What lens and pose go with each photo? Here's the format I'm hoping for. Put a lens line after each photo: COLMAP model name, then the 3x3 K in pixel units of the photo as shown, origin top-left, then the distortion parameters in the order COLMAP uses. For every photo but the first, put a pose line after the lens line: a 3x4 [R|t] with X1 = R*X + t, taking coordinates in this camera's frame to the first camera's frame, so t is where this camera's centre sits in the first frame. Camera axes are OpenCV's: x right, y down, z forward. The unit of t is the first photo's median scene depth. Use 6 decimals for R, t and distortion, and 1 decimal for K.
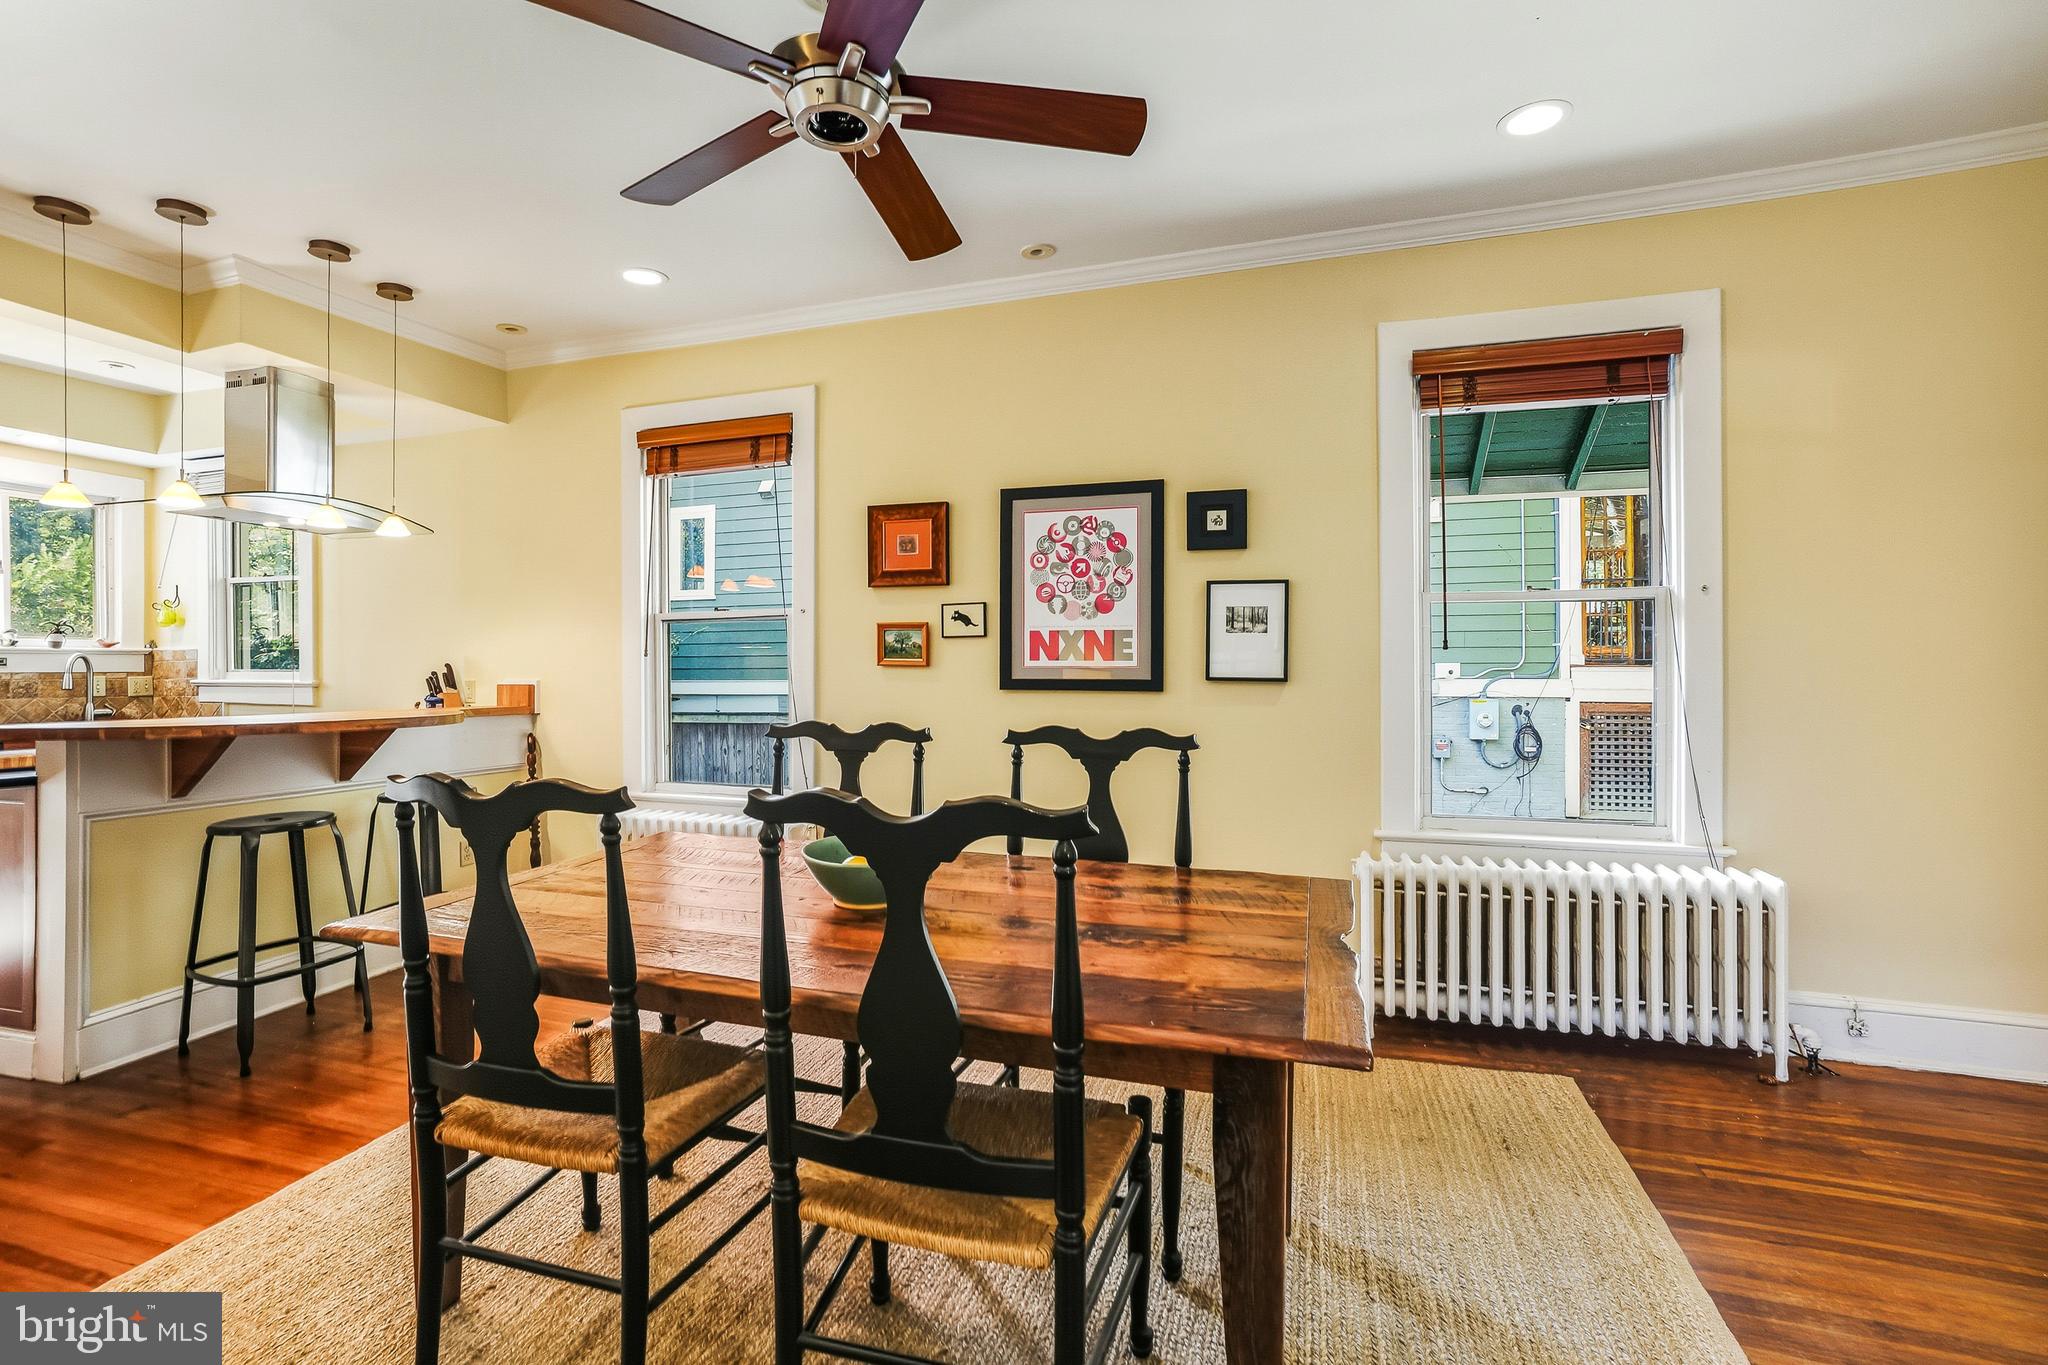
lens RADIAL K [[936.5, 0, 1066.1], [0, 936.5, 667.5], [0, 0, 1]] dist [-0.027491, 0.008215]
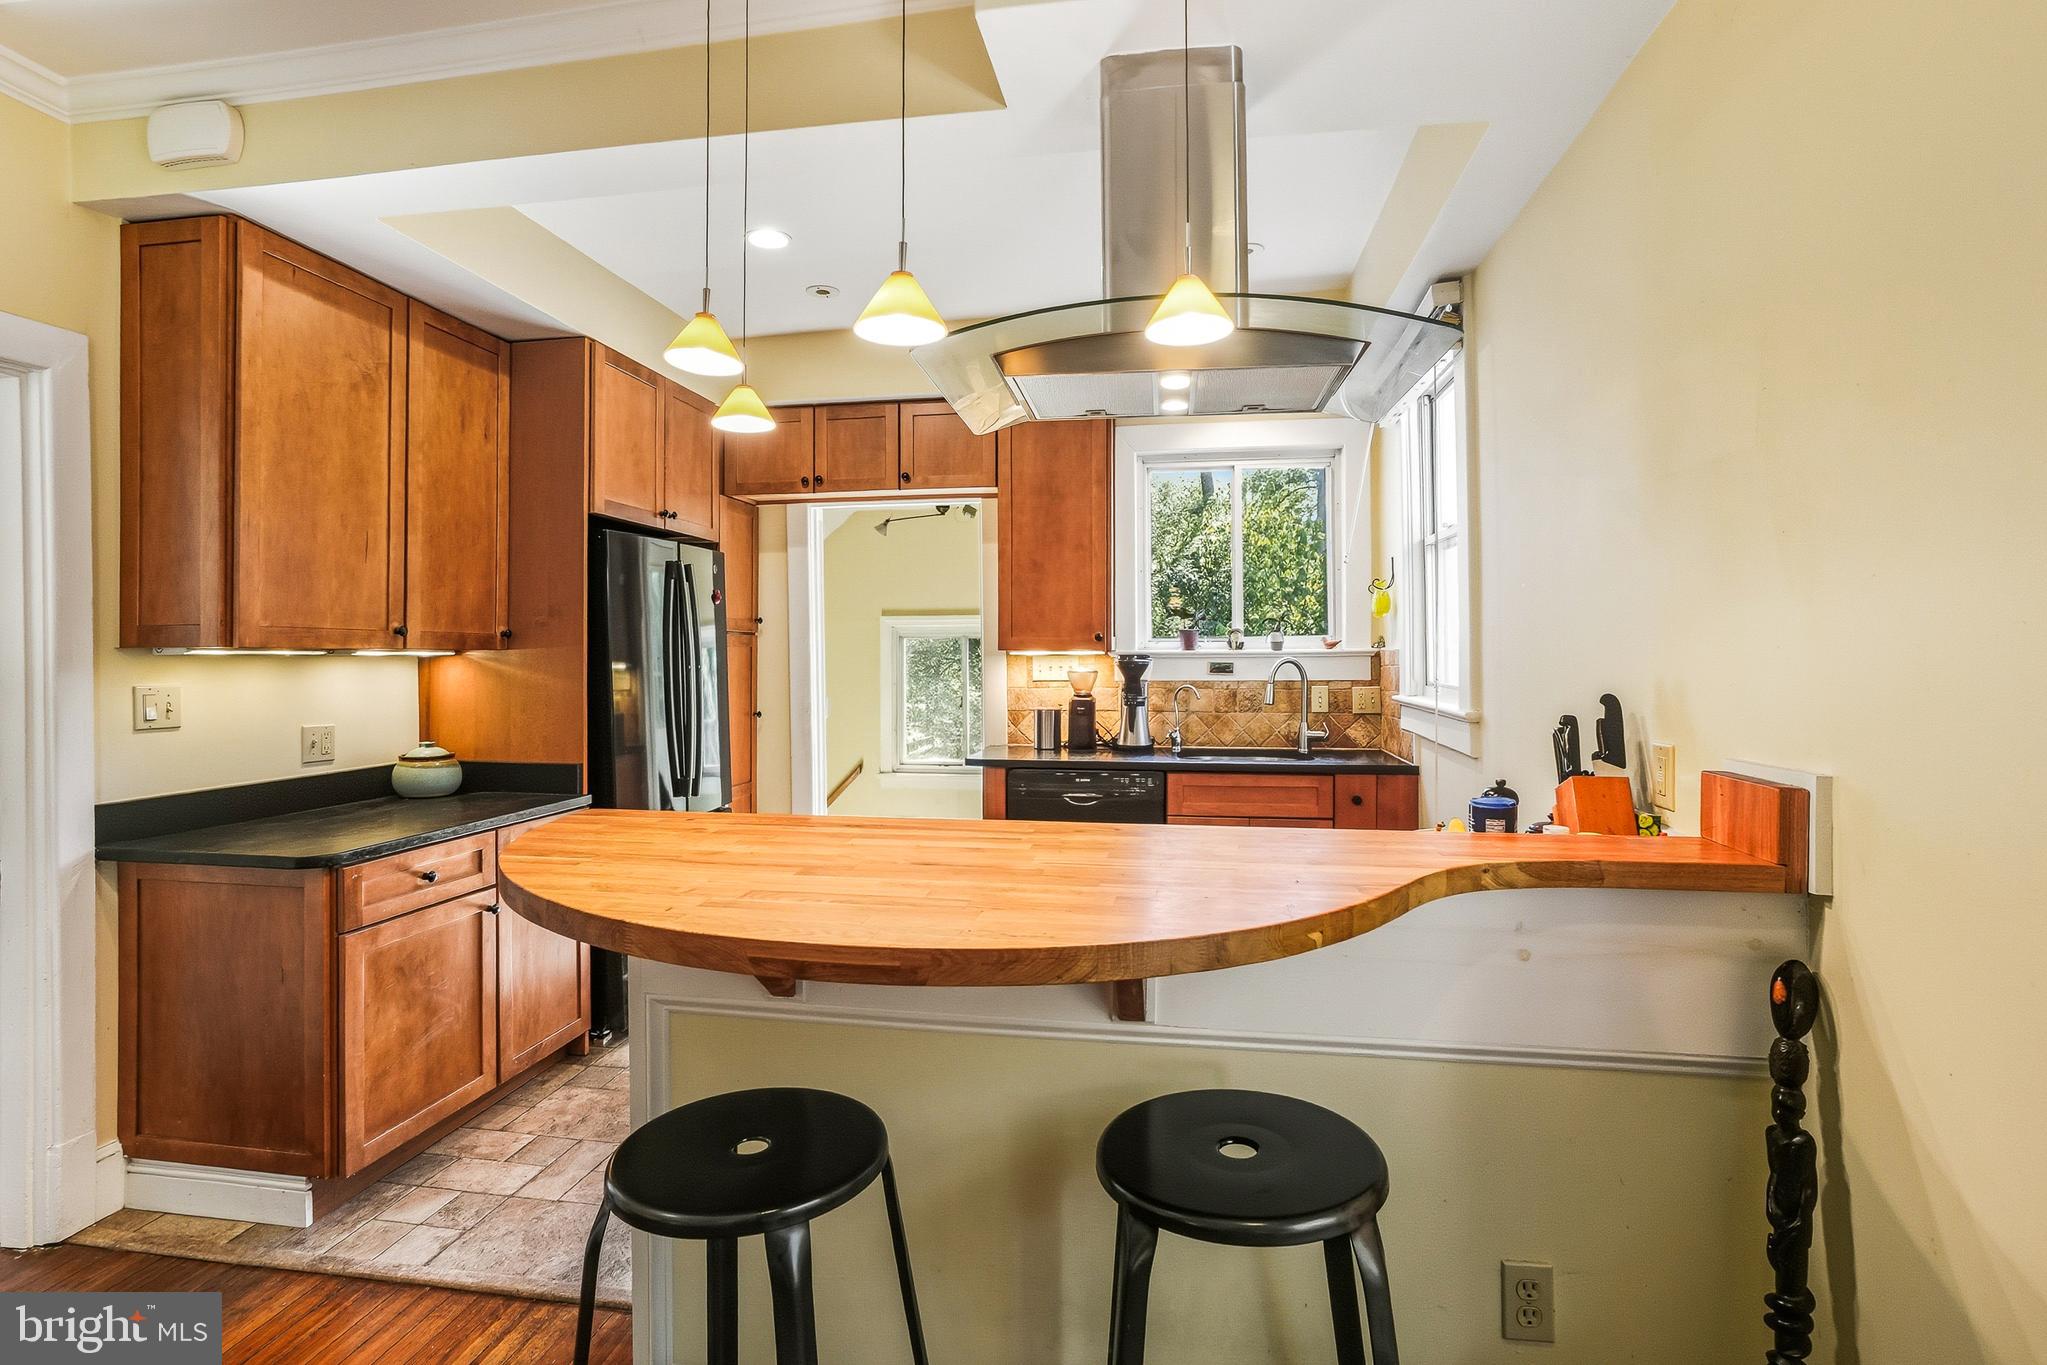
lens RADIAL K [[986.7, 0, 1013.8], [0, 986.7, 666.0], [0, 0, 1]] dist [-0.014993, 0.000640]
pose [[0.137986, 0.012947, -0.990350, -0.379080], [0.008939, 0.999858, 0.014317, -0.029669], [0.990394, -0.010829, 0.137850, 0.873640]]
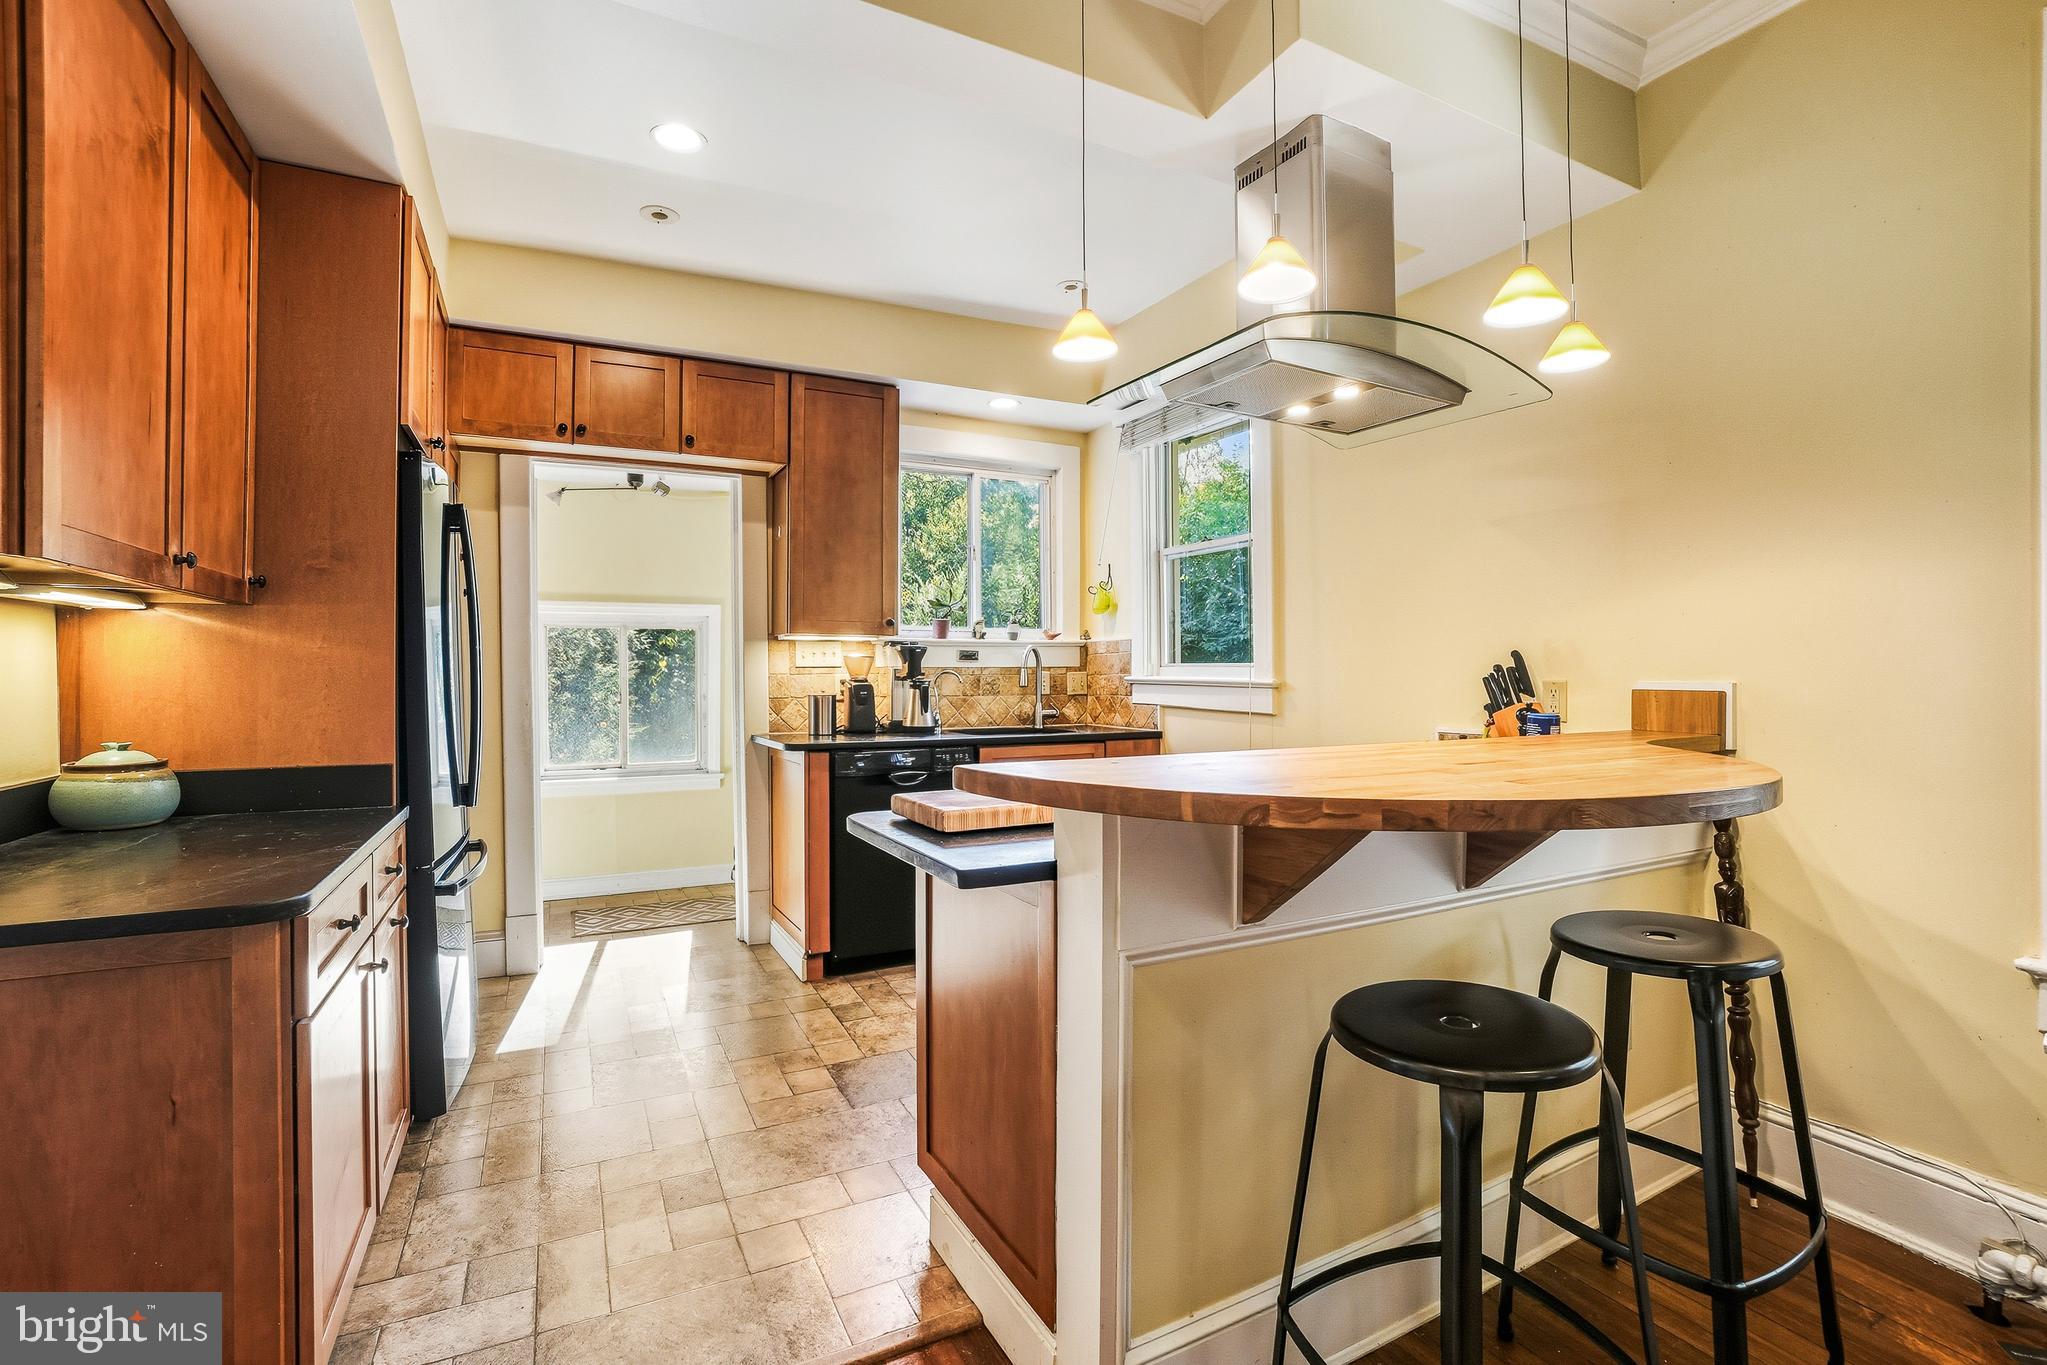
lens RADIAL K [[936.1, 0, 1007.2], [0, 936.1, 674.4], [0, 0, 1]] dist [-0.027491, 0.008215]
pose [[0.694574, 0.004461, -0.719407, -0.588629], [0.003522, 0.999948, 0.009600, 0.004308], [0.719413, -0.009201, 0.694522, 0.474335]]
